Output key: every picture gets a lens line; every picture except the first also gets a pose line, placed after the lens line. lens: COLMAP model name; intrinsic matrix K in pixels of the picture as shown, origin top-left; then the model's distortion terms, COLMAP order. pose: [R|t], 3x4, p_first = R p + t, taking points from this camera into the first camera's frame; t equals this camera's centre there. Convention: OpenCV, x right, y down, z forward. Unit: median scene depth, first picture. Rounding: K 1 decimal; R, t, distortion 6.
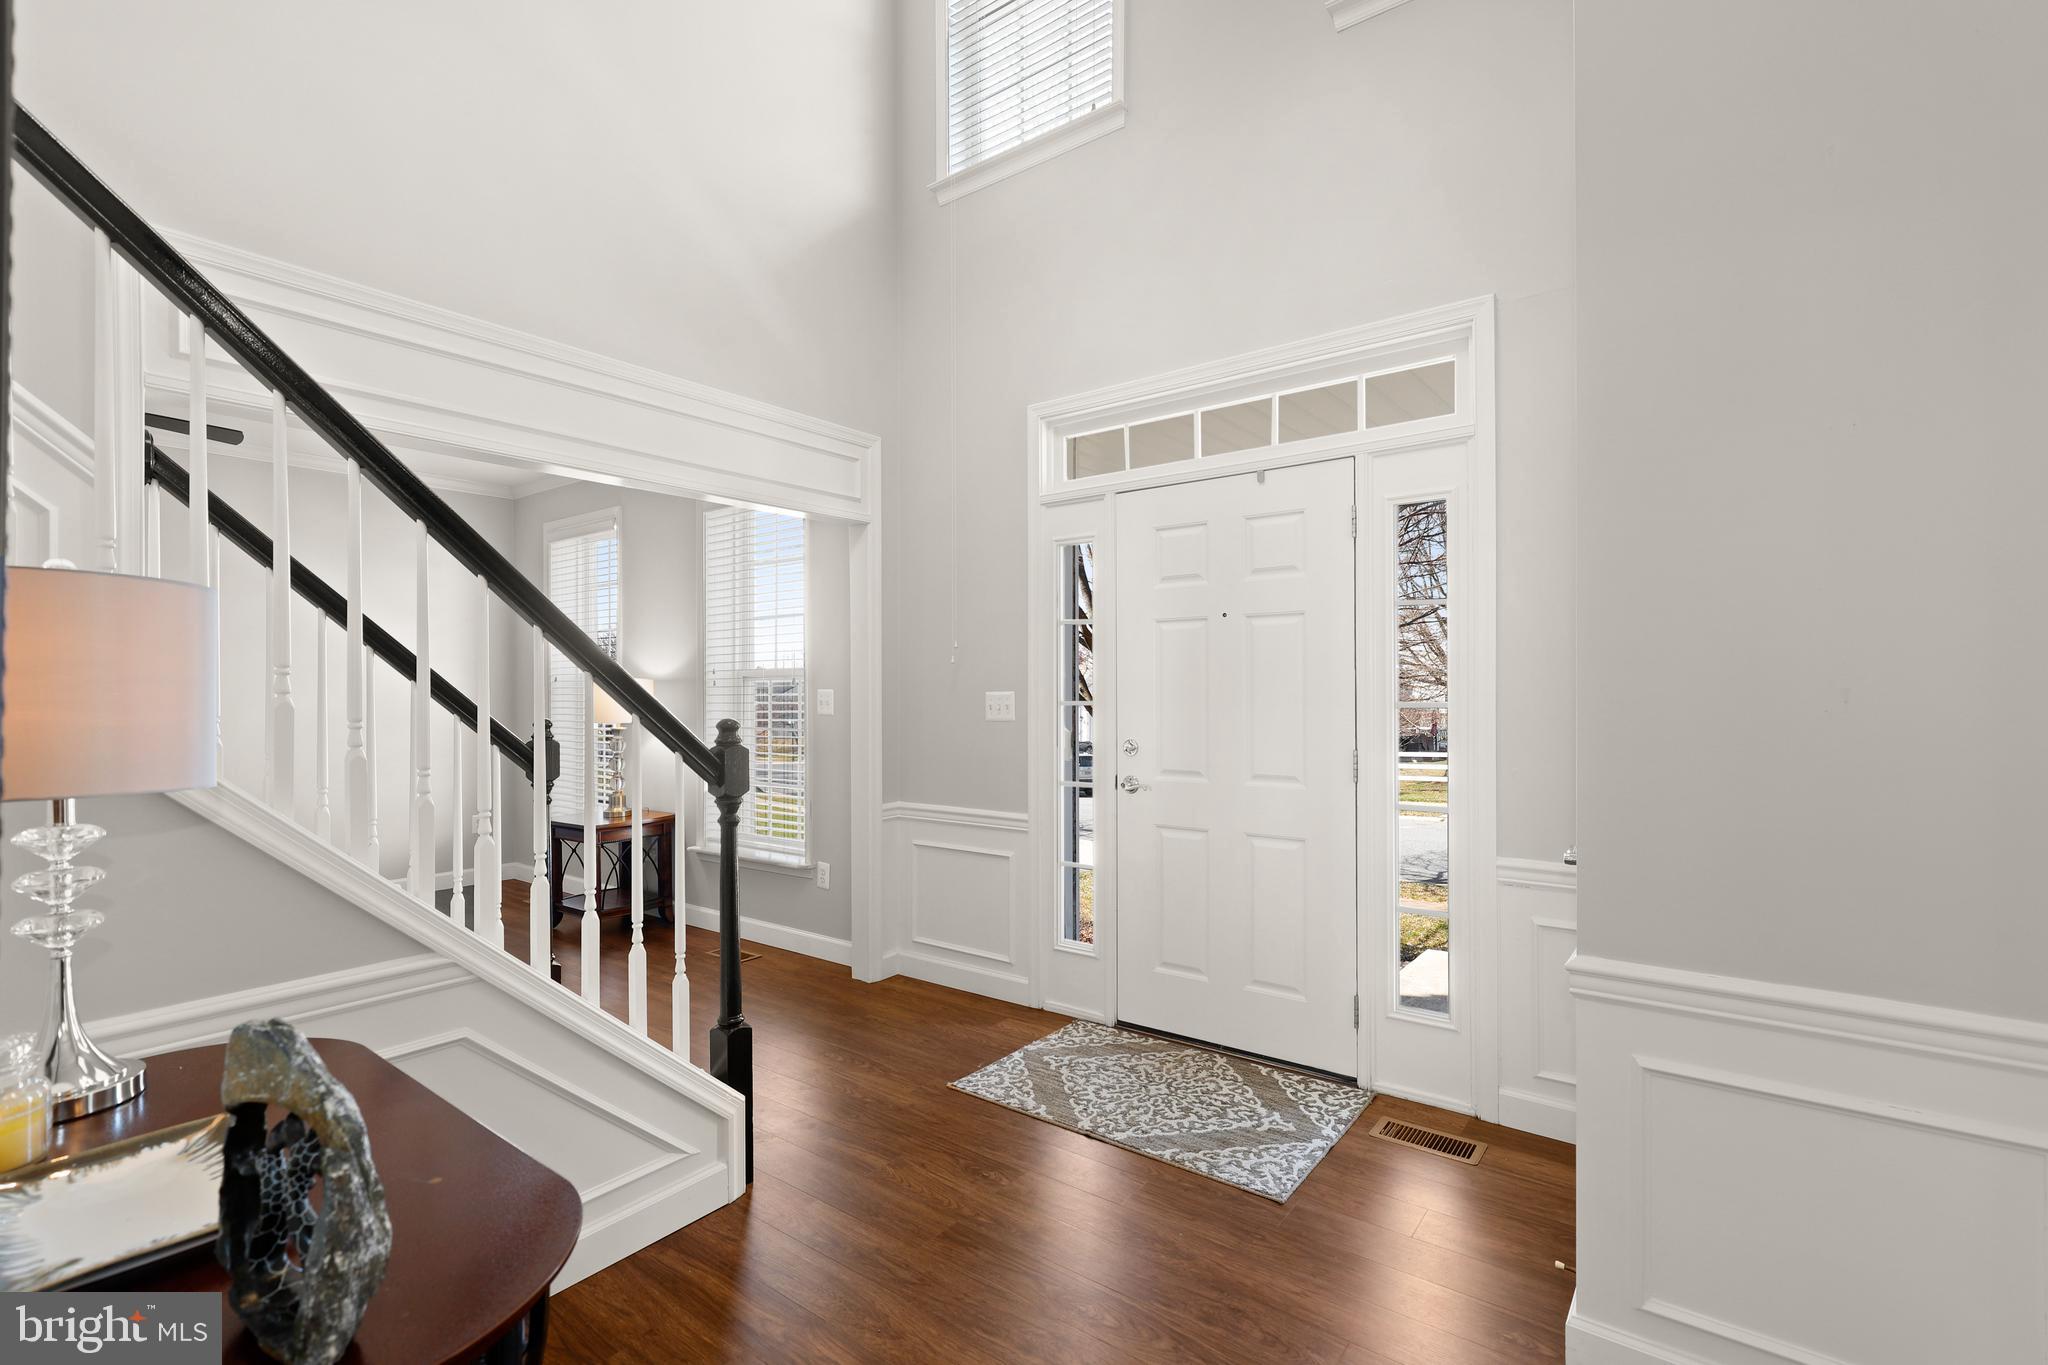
lens RADIAL K [[928.7, 0, 1034.6], [0, 928.7, 721.8], [0, 0, 1]] dist [-0.000068, -0.000413]
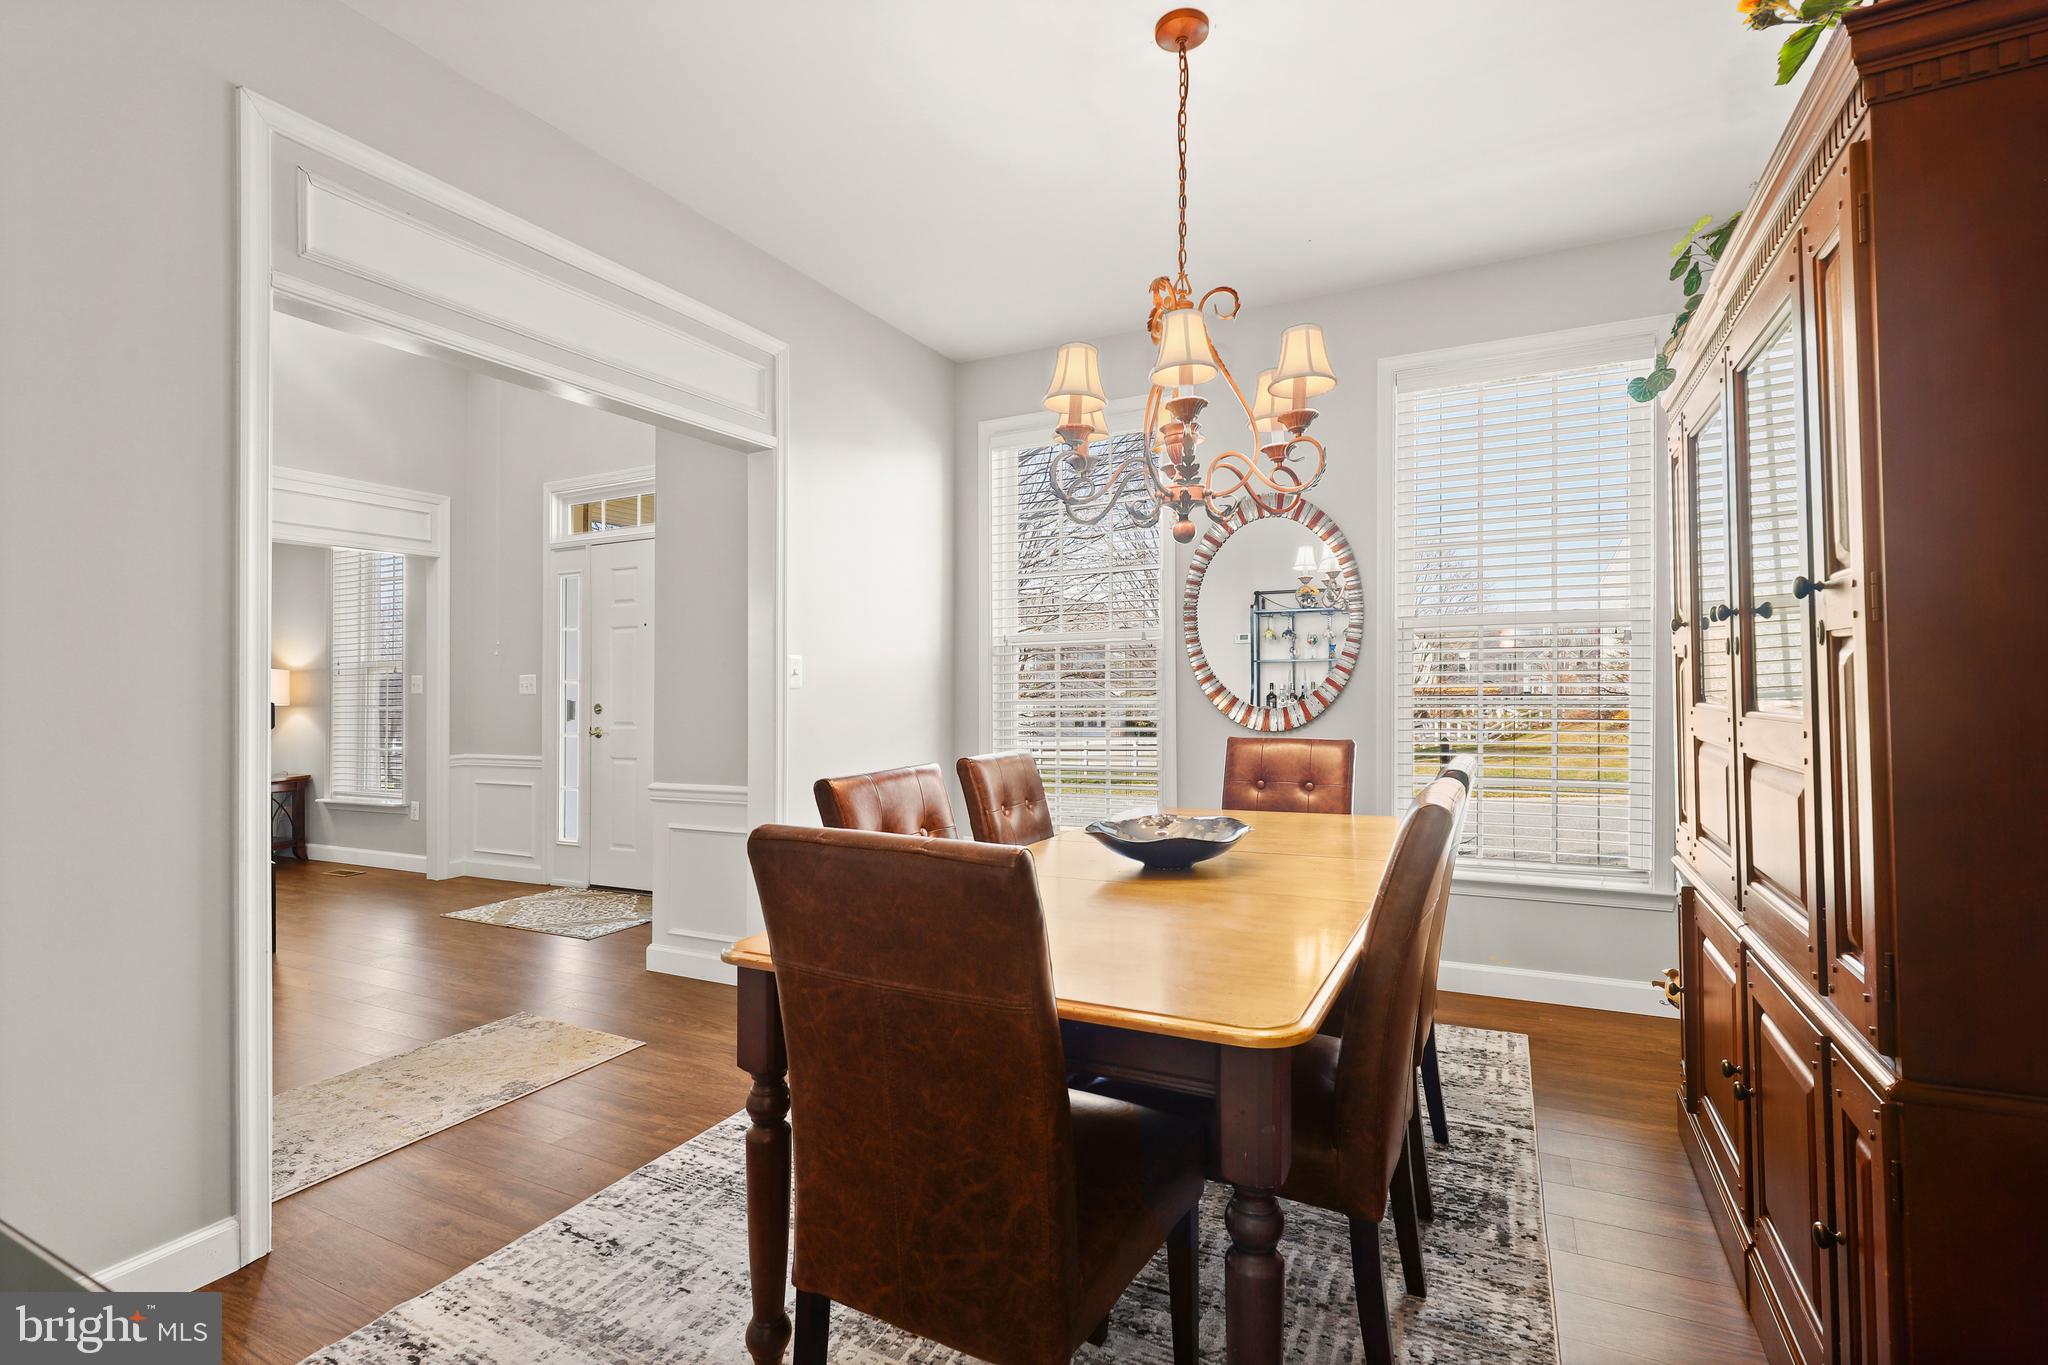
lens RADIAL K [[928.7, 0, 1016.4], [0, 928.7, 694.3], [0, 0, 1]] dist [-0.000068, -0.000413]
pose [[0.980907, -0.014505, 0.193935, 0.411183], [0.018316, 0.999673, -0.017871, 0.036574], [-0.193613, 0.021082, 0.980851, -0.559982]]
